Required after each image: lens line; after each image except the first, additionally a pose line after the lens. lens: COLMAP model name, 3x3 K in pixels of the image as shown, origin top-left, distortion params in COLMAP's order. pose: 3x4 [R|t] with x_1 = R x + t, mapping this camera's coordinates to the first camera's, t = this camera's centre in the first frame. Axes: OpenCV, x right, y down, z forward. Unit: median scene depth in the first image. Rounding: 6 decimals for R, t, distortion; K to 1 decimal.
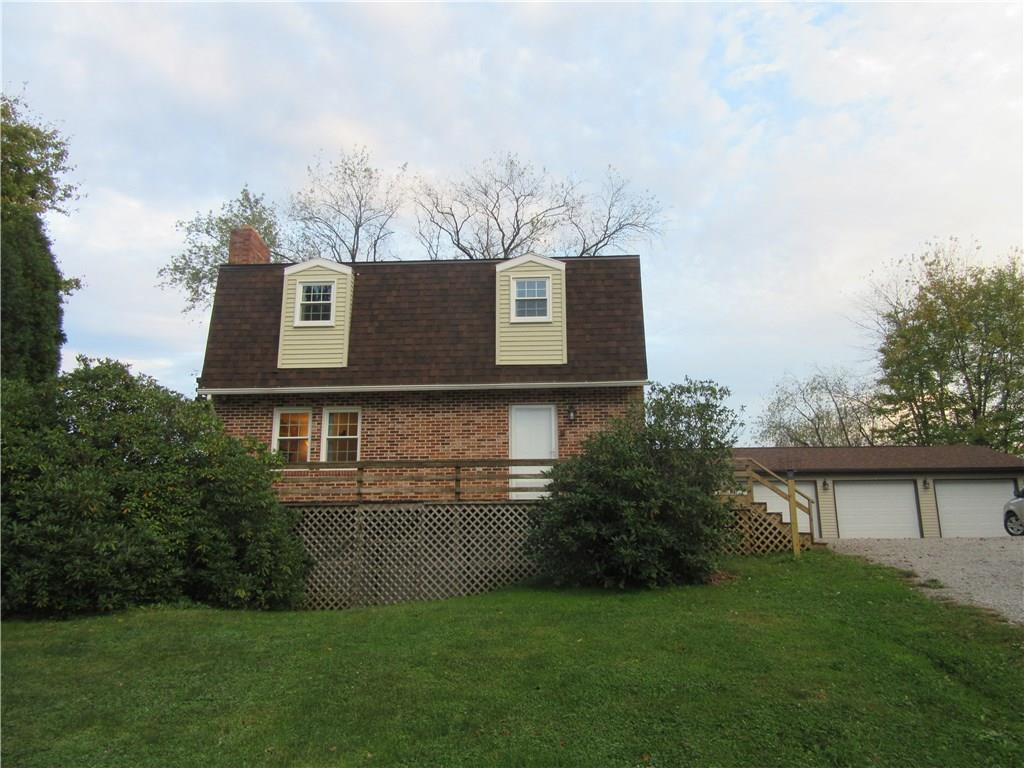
lens RADIAL K [[783.4, 0, 514.2], [0, 783.4, 381.2], [0, 0, 1]] dist [0.023188, 0.018550]
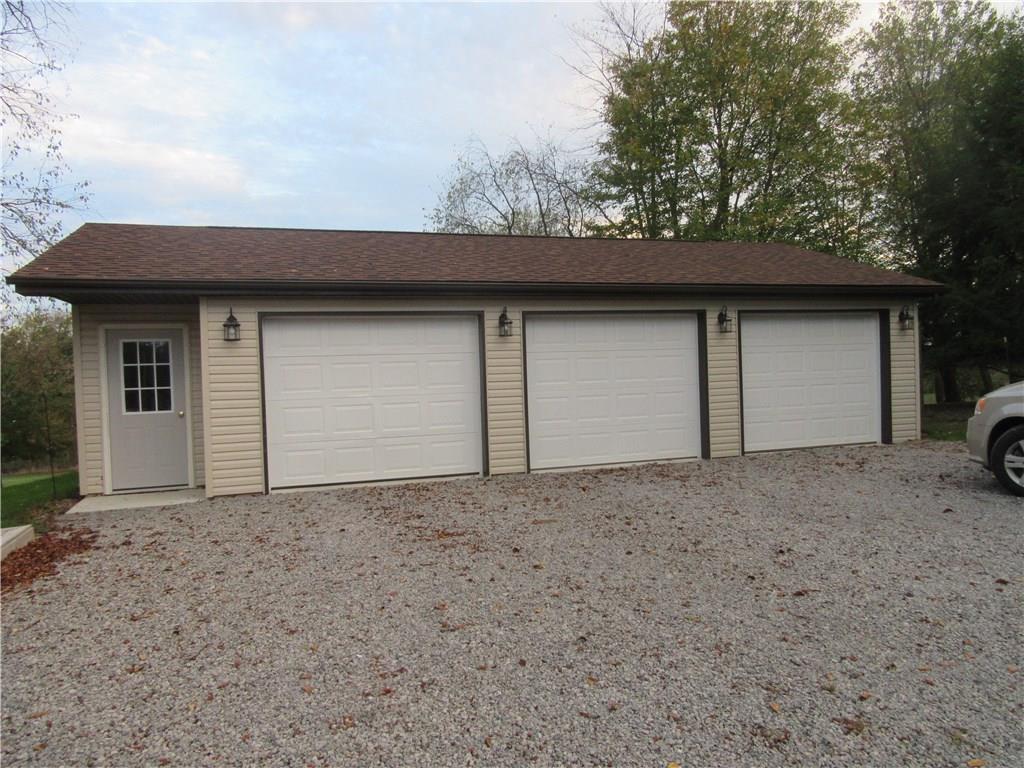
lens RADIAL K [[783.4, 0, 512.0], [0, 783.4, 384.1], [0, 0, 1]] dist [0.023188, 0.018550]
pose [[0.935177, -0.023470, 0.353403, 0.194833], [-0.061061, 0.972178, 0.226145, 0.054857], [-0.348878, -0.233064, 0.907725, 0.477672]]
